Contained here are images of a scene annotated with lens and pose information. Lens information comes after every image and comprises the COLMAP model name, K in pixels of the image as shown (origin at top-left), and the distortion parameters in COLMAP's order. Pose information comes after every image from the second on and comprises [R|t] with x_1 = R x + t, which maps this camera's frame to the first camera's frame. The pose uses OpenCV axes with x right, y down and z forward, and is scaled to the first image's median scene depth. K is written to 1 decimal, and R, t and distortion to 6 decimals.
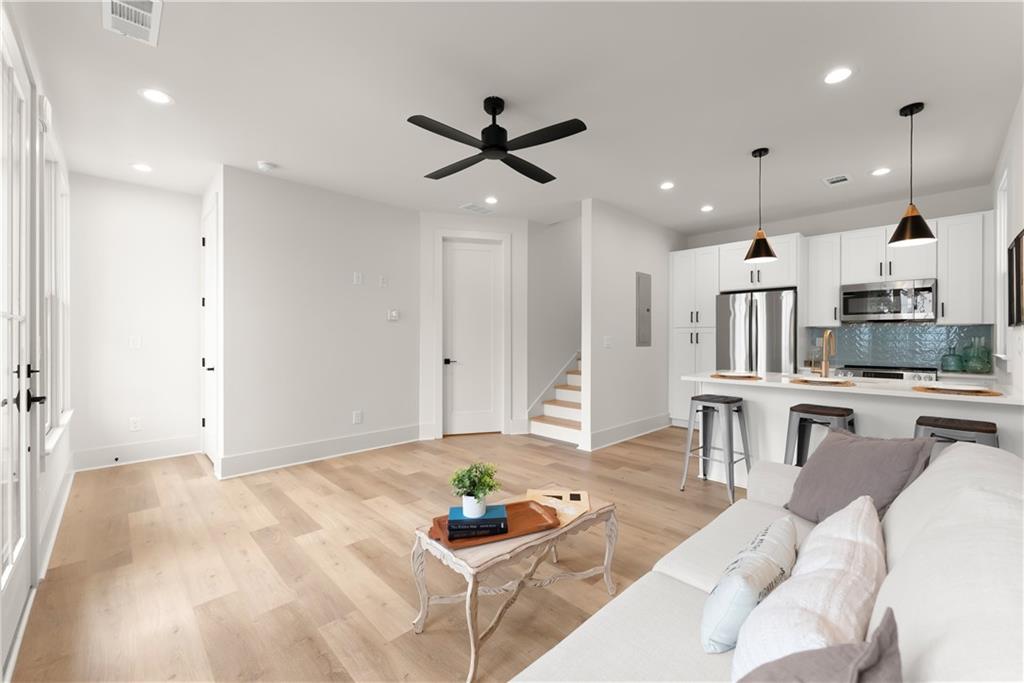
lens RADIAL K [[414.4, 0, 517.3], [0, 414.4, 344.8], [0, 0, 1]] dist [-0.000192, -0.001260]
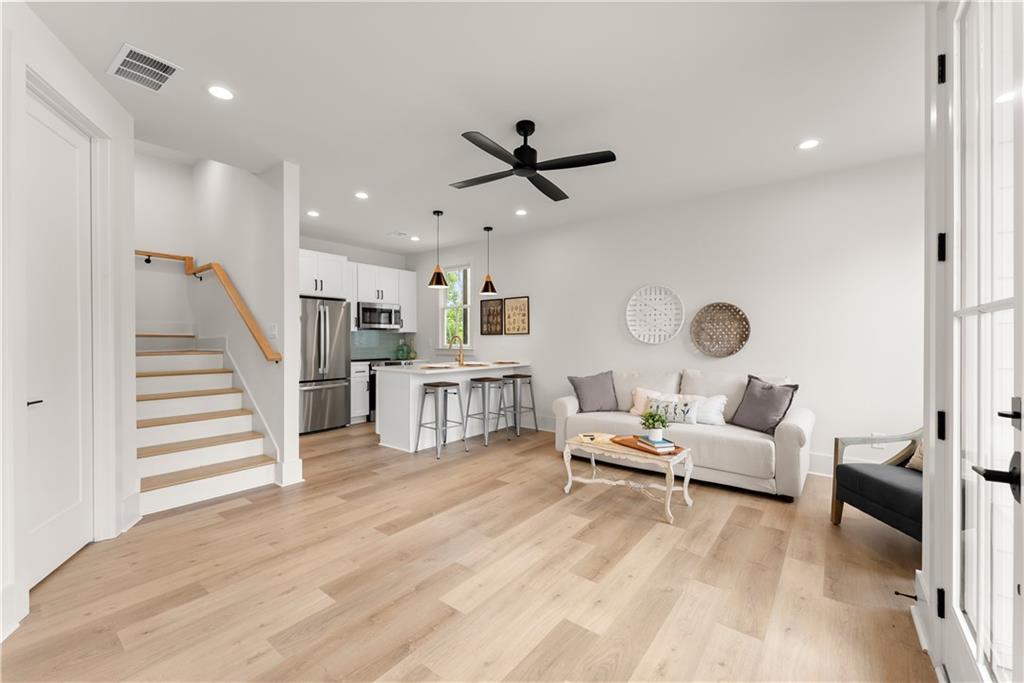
lens RADIAL K [[414.4, 0, 516.2], [0, 414.4, 344.0], [0, 0, 1]] dist [-0.000192, -0.001260]
pose [[-0.135151, -0.008555, 0.990788, -0.762355], [0.016628, 0.999802, 0.010901, -0.011655], [-0.990685, 0.017948, -0.134982, 0.784587]]
